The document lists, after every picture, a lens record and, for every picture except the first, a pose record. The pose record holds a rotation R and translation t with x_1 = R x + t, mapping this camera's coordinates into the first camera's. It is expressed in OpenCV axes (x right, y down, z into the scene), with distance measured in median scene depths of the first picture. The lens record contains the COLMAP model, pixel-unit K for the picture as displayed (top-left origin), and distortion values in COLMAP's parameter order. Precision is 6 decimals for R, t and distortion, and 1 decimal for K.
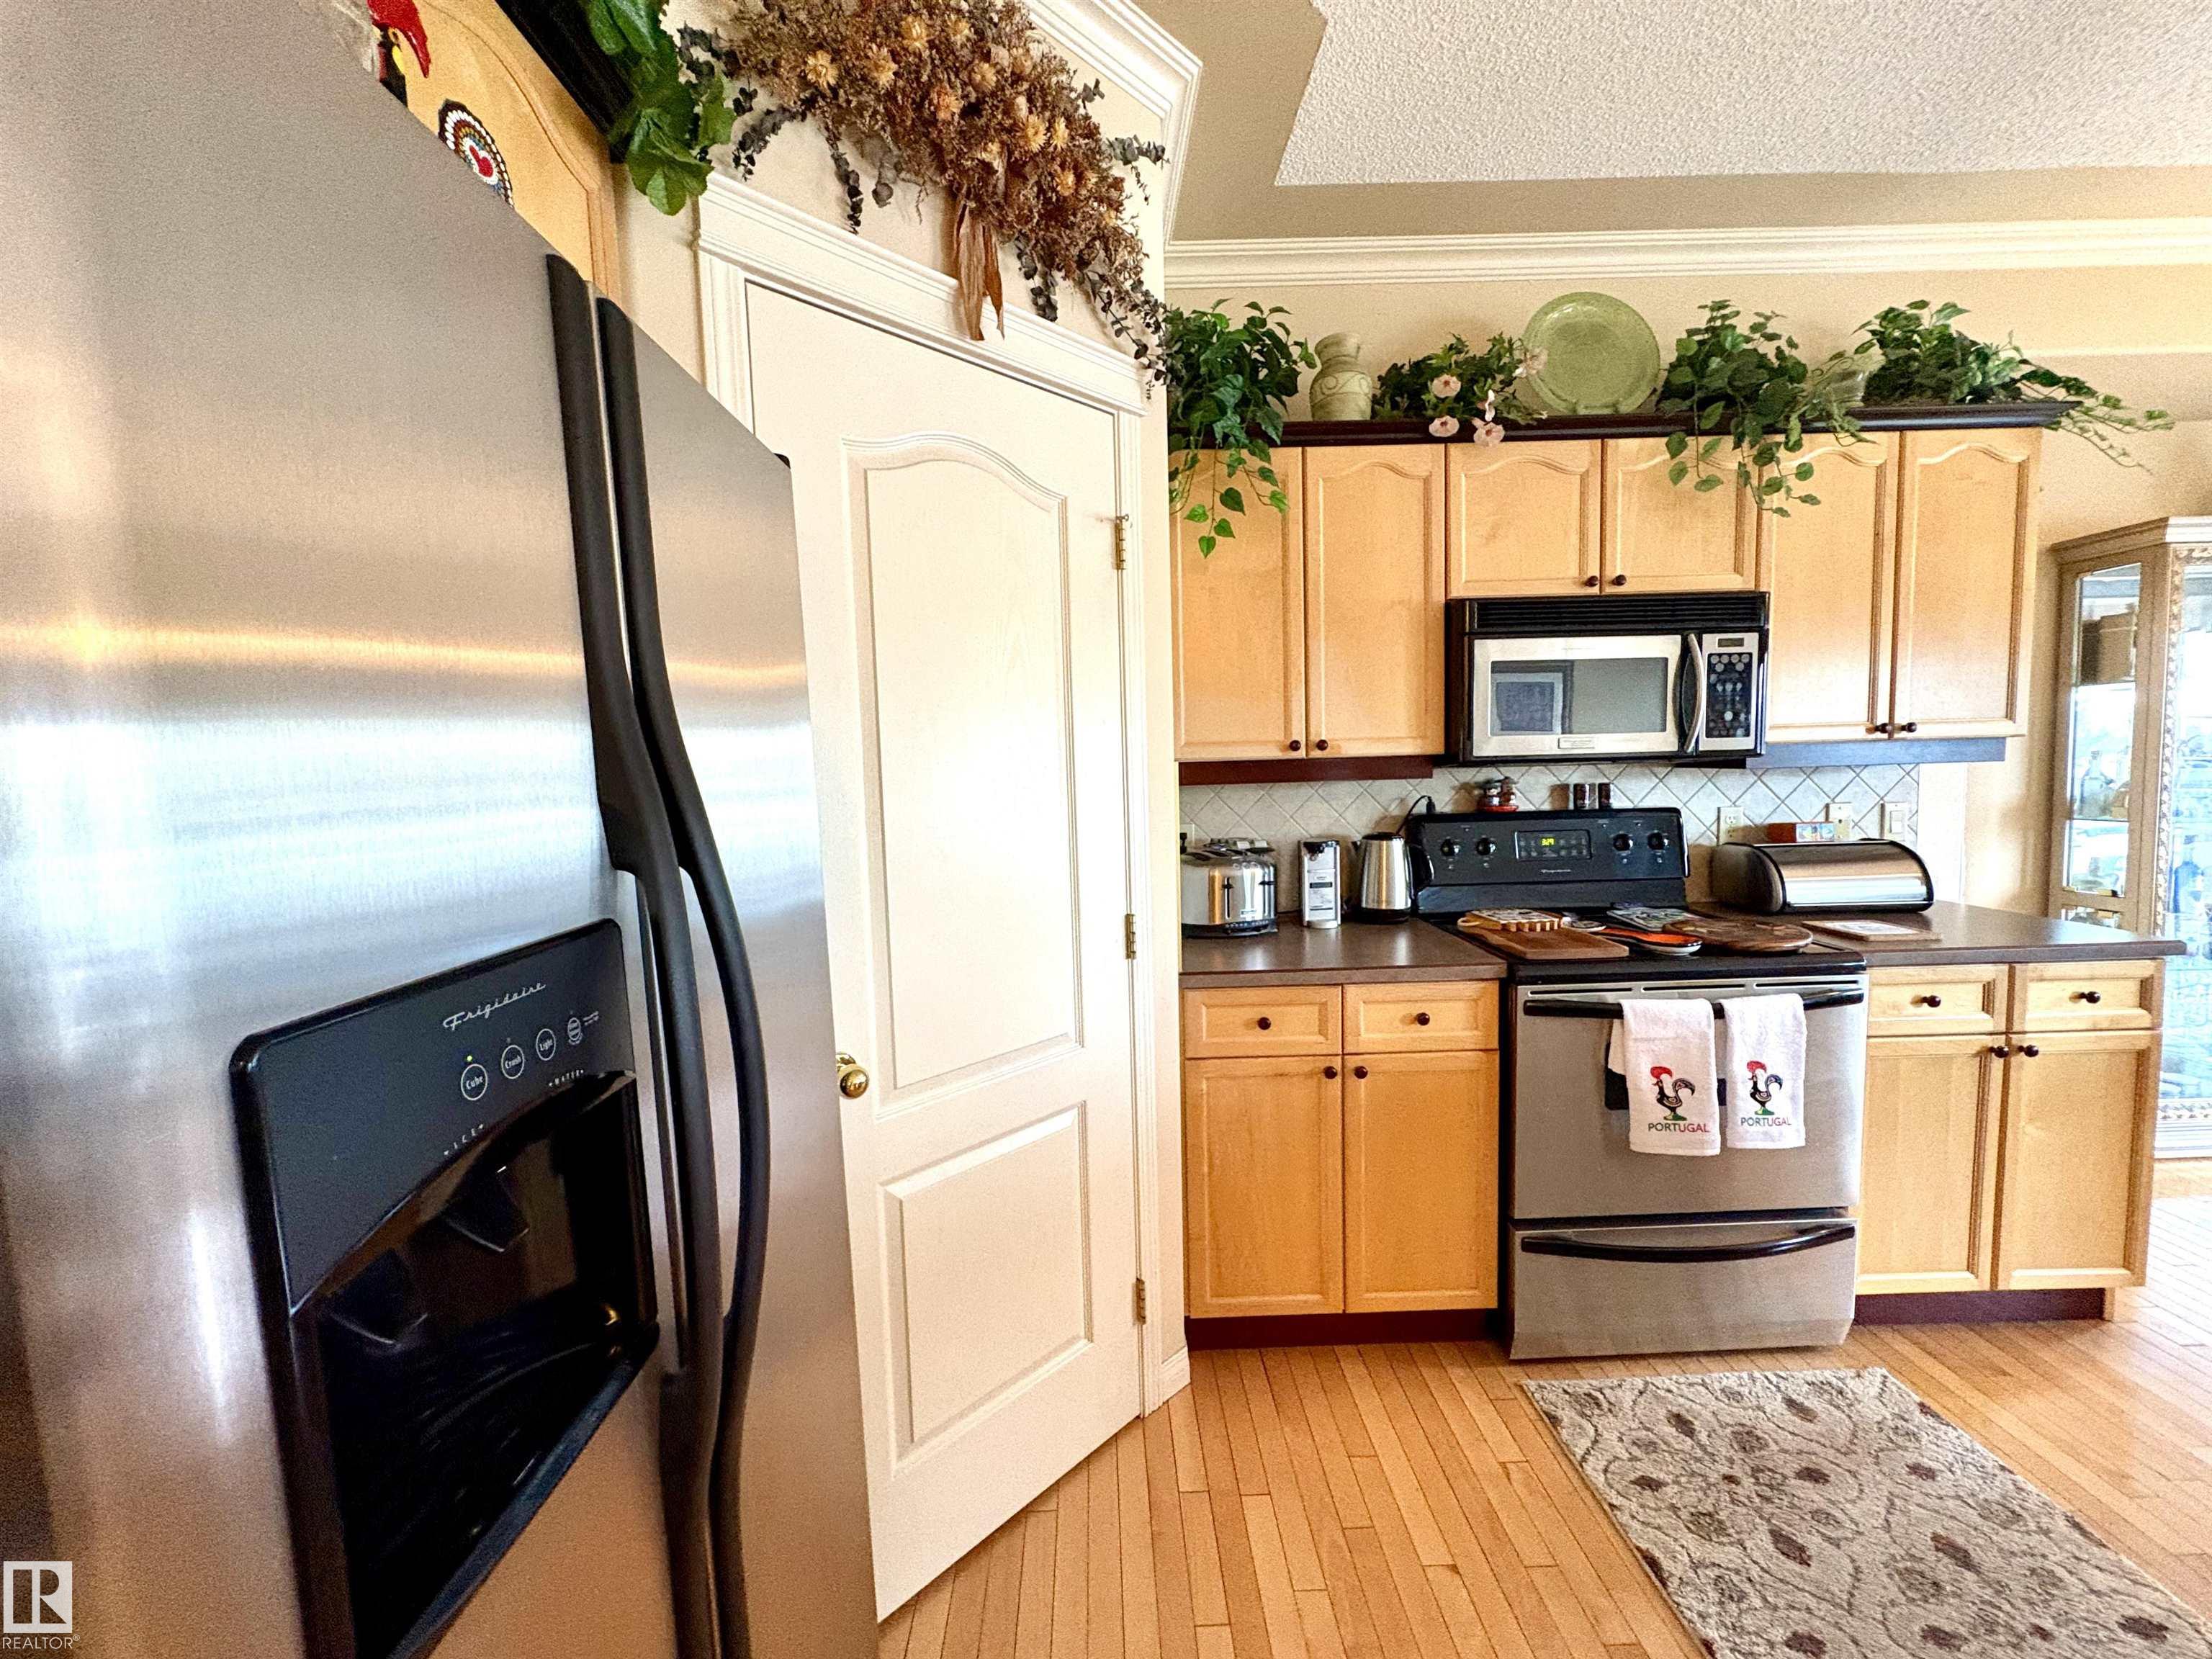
lens RADIAL K [[881.3, 0, 1105.4], [0, 881.3, 827.1], [0, 0, 1]] dist [0.000828, 0.000247]
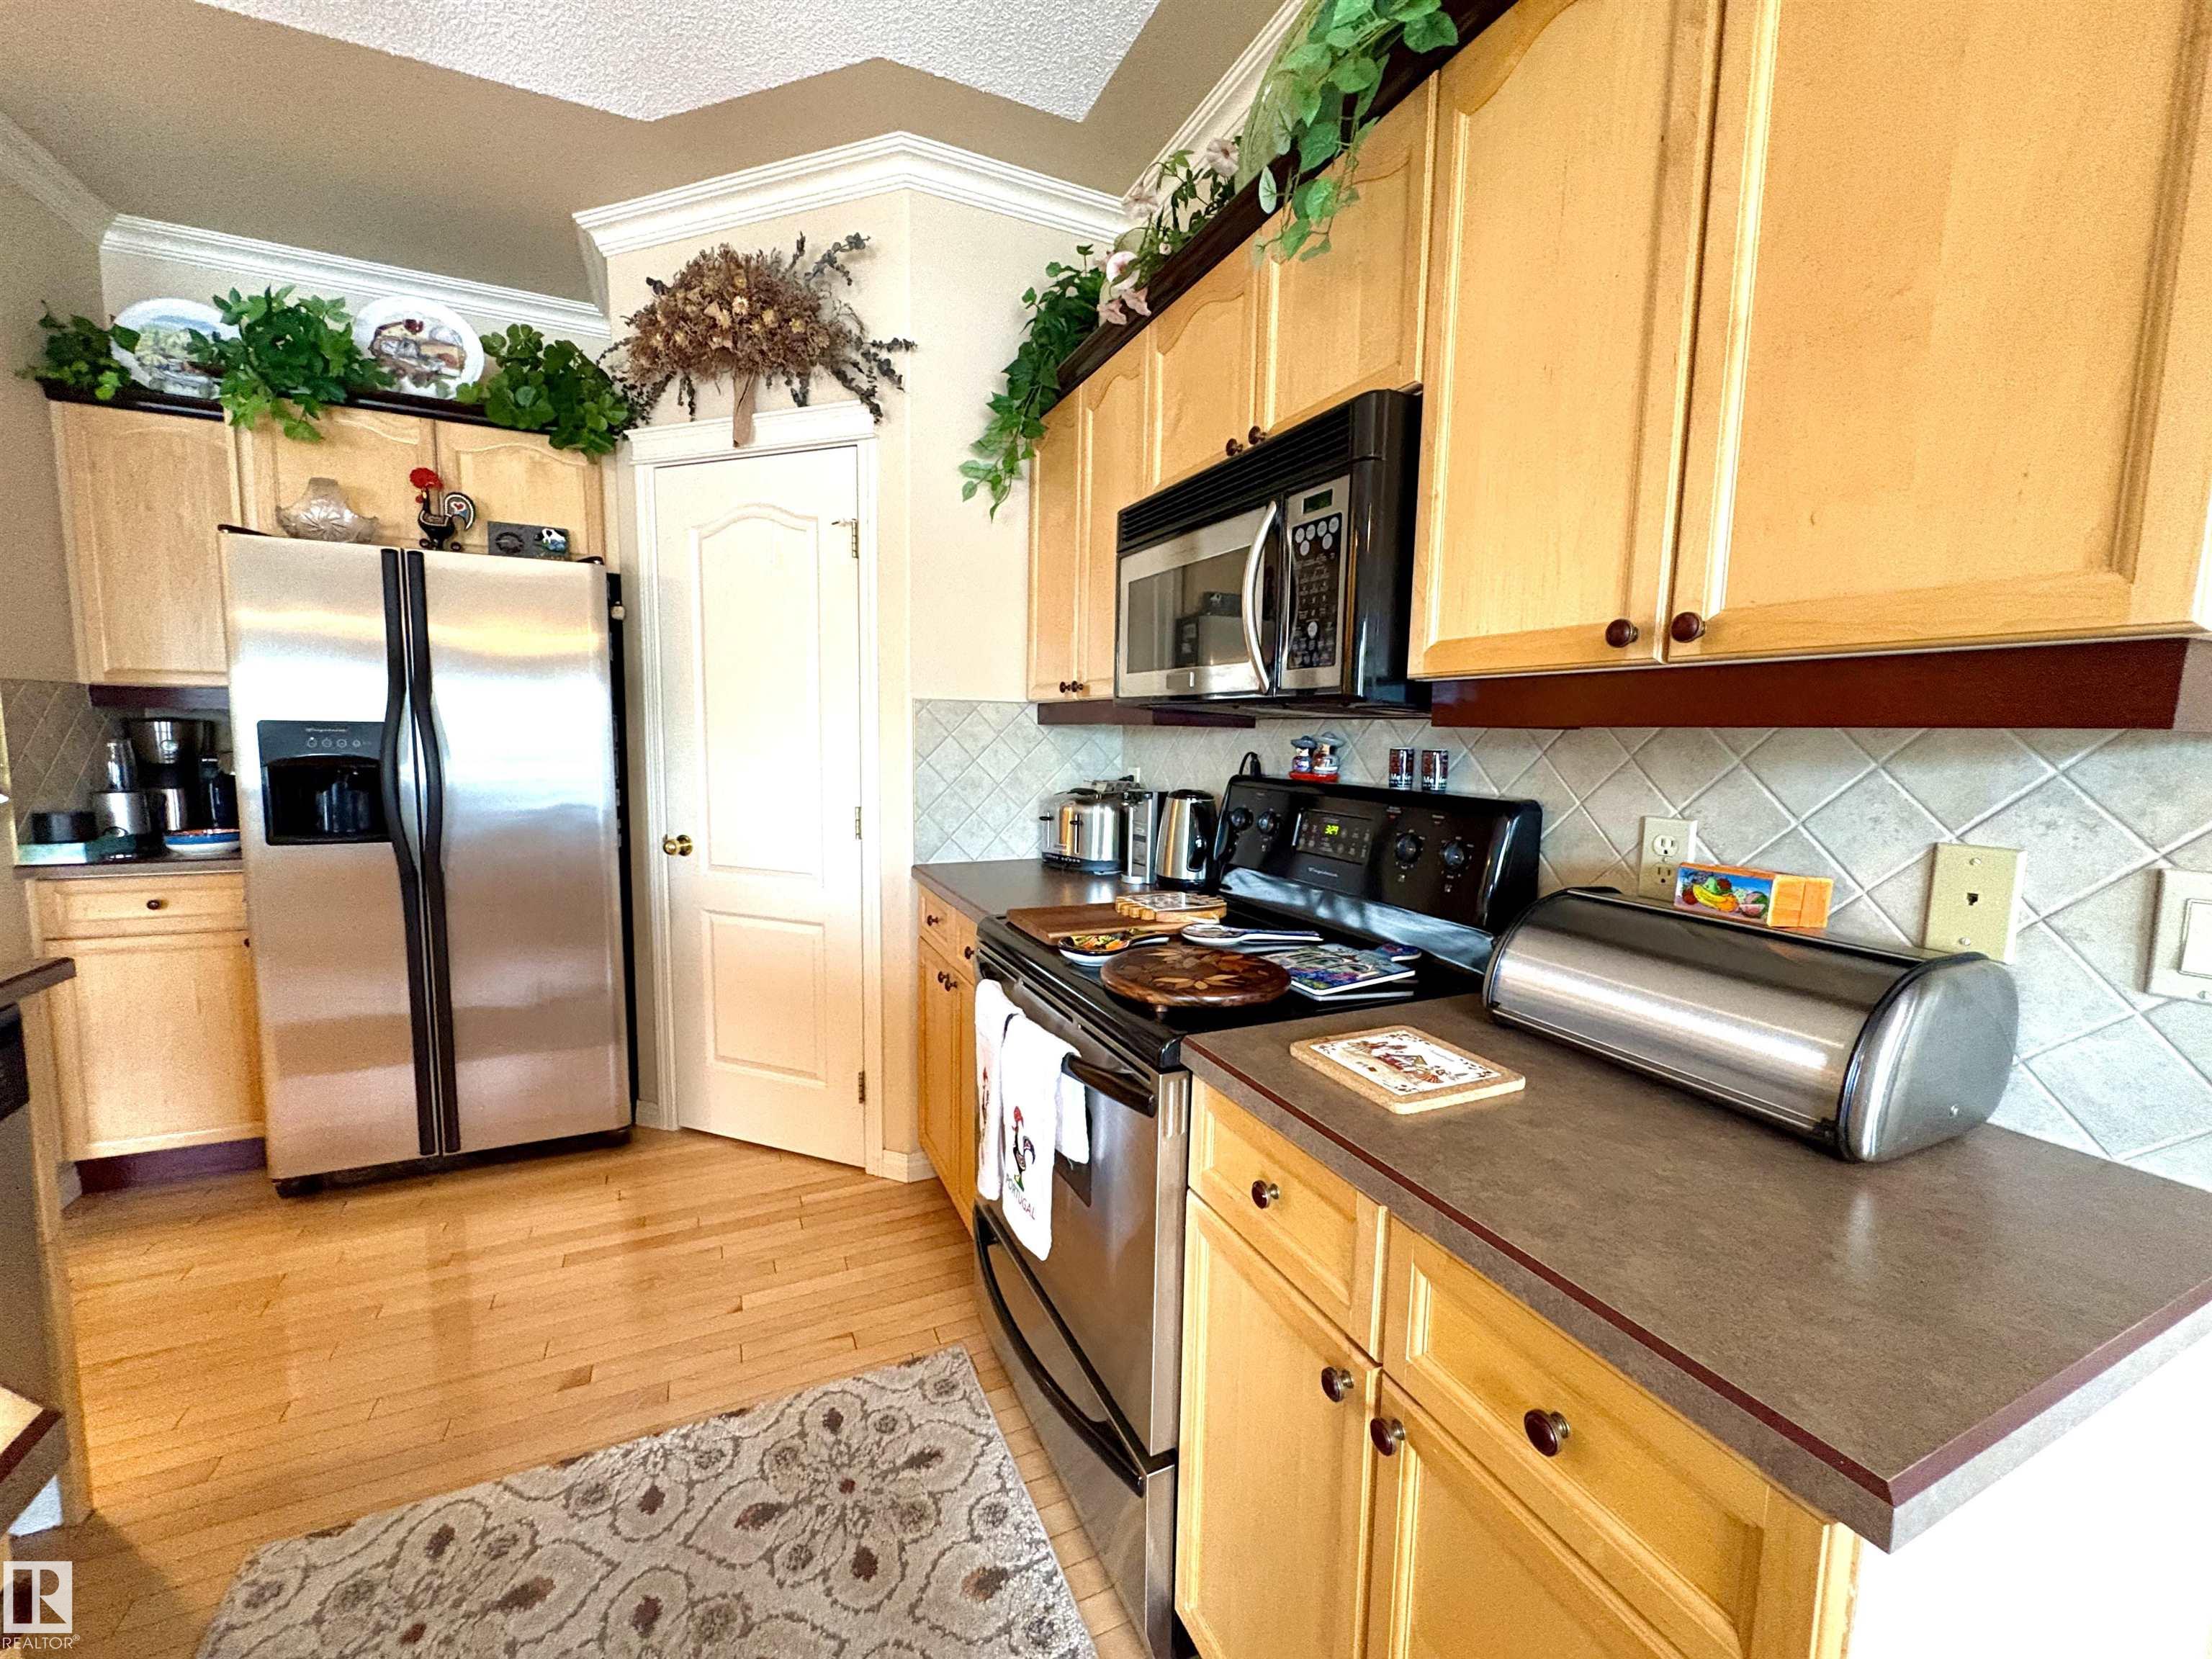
lens RADIAL K [[881.3, 0, 1105.4], [0, 881.3, 827.1], [0, 0, 1]] dist [0.000828, 0.000247]
pose [[0.409260, 0.136154, -0.902202, 1.211468], [-0.099858, 0.989548, 0.104037, -0.044469], [0.906937, 0.047514, 0.418578, 0.646991]]
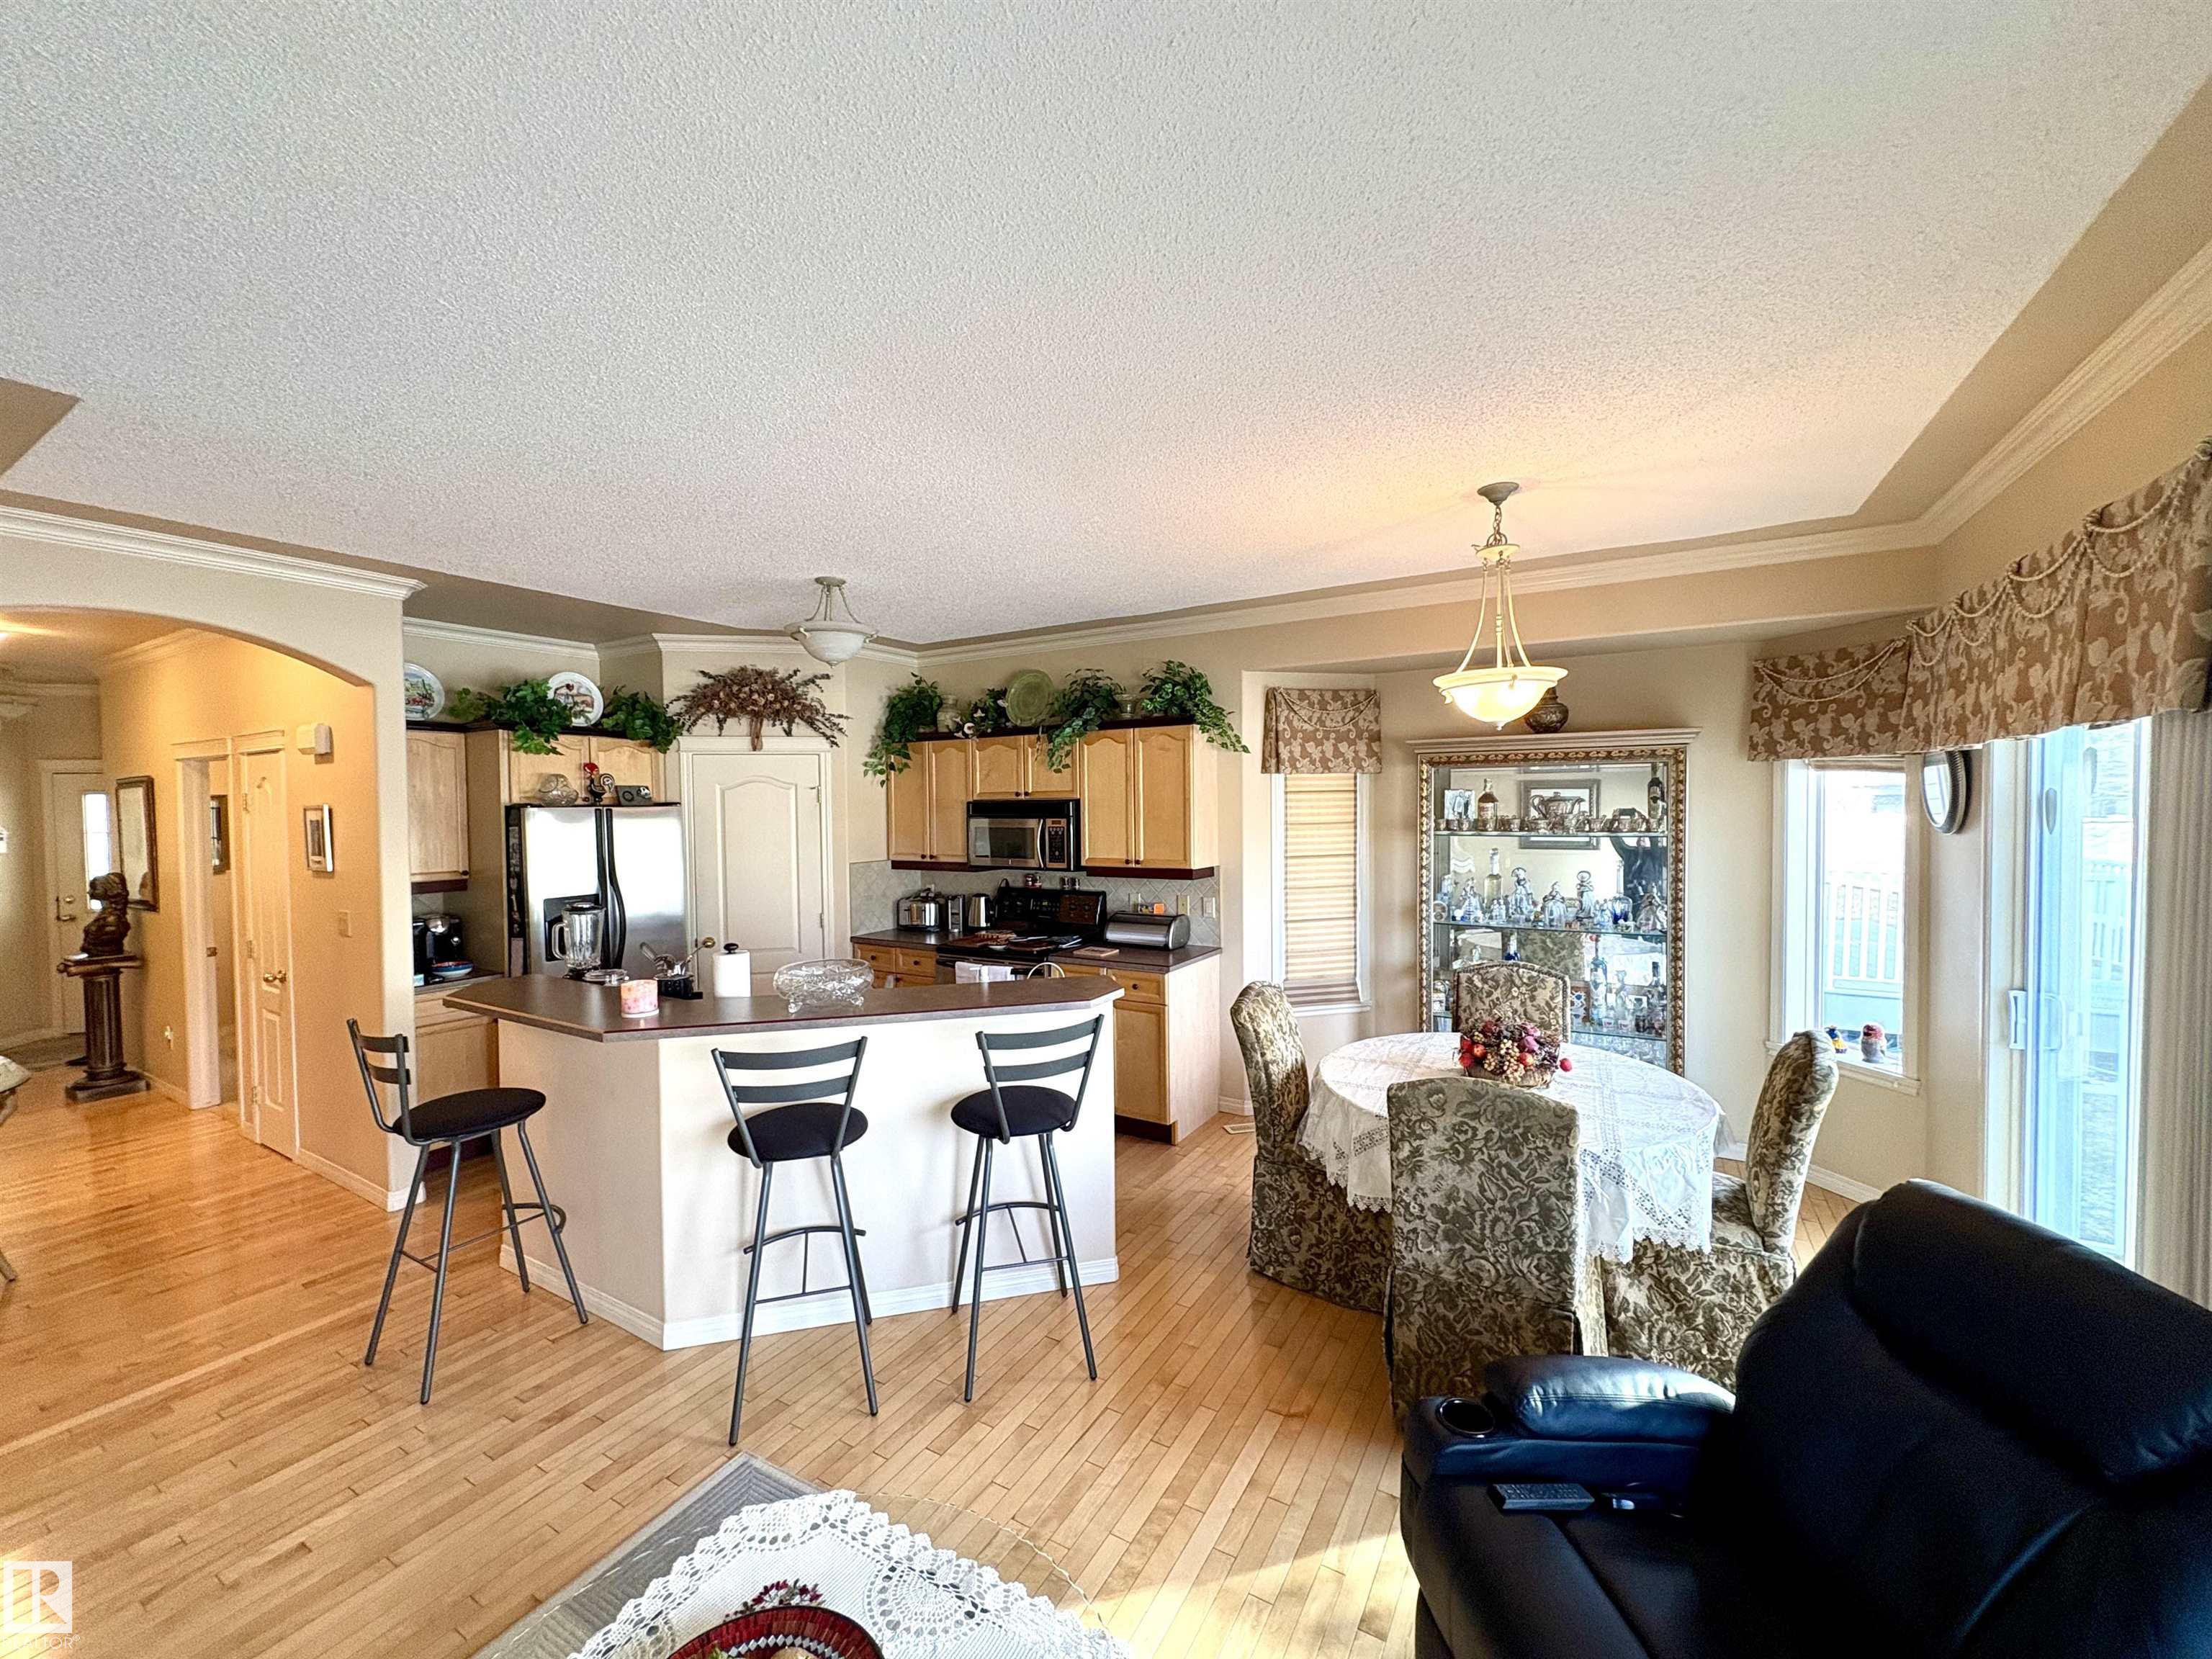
lens RADIAL K [[878.1, 0, 1106.0], [0, 878.1, 829.5], [0, 0, 1]] dist [0.002445, 0.000120]
pose [[0.852933, 0.033403, -0.520950, 2.049819], [-0.052261, 0.998401, -0.021549, -0.148477], [0.519397, 0.045606, 0.853315, -0.924167]]
